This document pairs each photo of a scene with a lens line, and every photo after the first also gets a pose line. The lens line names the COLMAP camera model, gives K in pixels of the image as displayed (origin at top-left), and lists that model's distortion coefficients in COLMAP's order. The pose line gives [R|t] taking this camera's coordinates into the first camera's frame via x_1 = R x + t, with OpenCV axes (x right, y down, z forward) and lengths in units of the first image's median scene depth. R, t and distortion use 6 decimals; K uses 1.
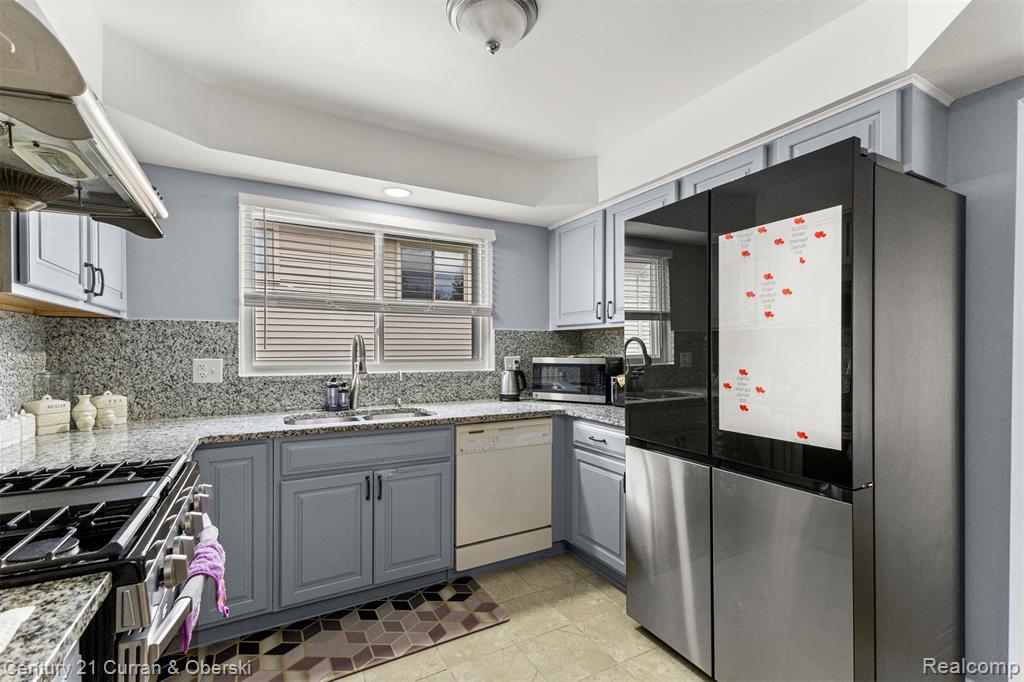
lens RADIAL K [[449.5, 0, 516.1], [0, 449.5, 354.2], [0, 0, 1]] dist [0.020613, 0.000381]
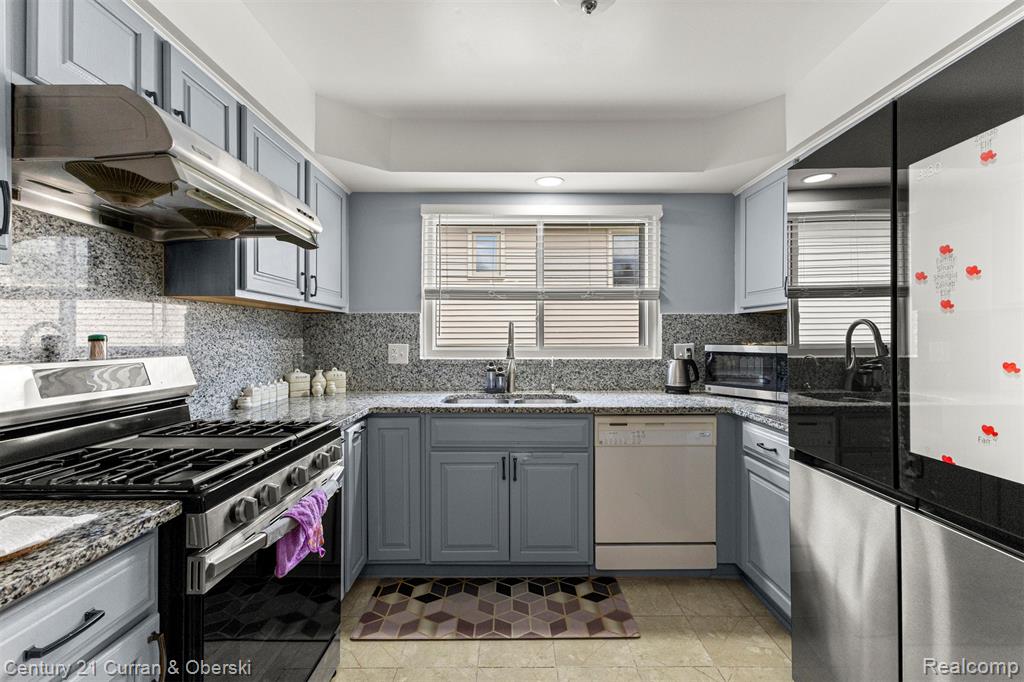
lens RADIAL K [[447.8, 0, 525.5], [0, 447.8, 339.8], [0, 0, 1]] dist [0.011074, 0.000181]
pose [[0.881059, 0.001167, -0.473006, 0.193781], [-0.003288, 0.999988, -0.003658, 0.002271], [0.472996, 0.004778, 0.881052, 0.099217]]
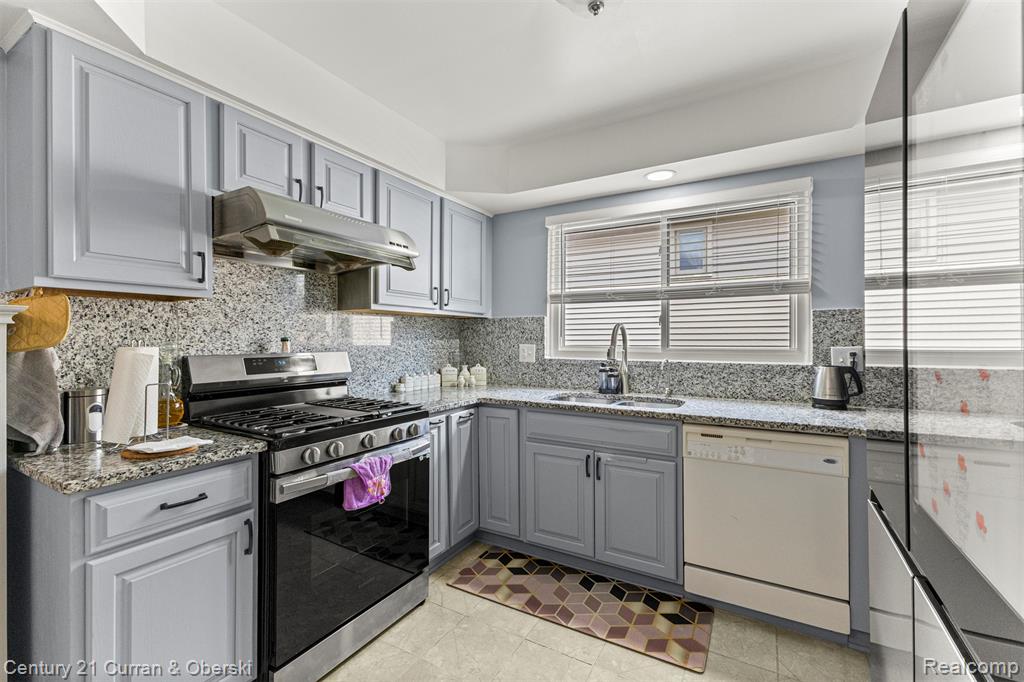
lens RADIAL K [[449.5, 0, 527.2], [0, 449.5, 340.7], [0, 0, 1]] dist [0.020613, 0.000381]
pose [[0.525910, 0.003273, -0.850534, 0.476697], [-0.007525, 0.999971, -0.000805, -0.000270], [0.850507, 0.006824, 0.525920, 0.288146]]
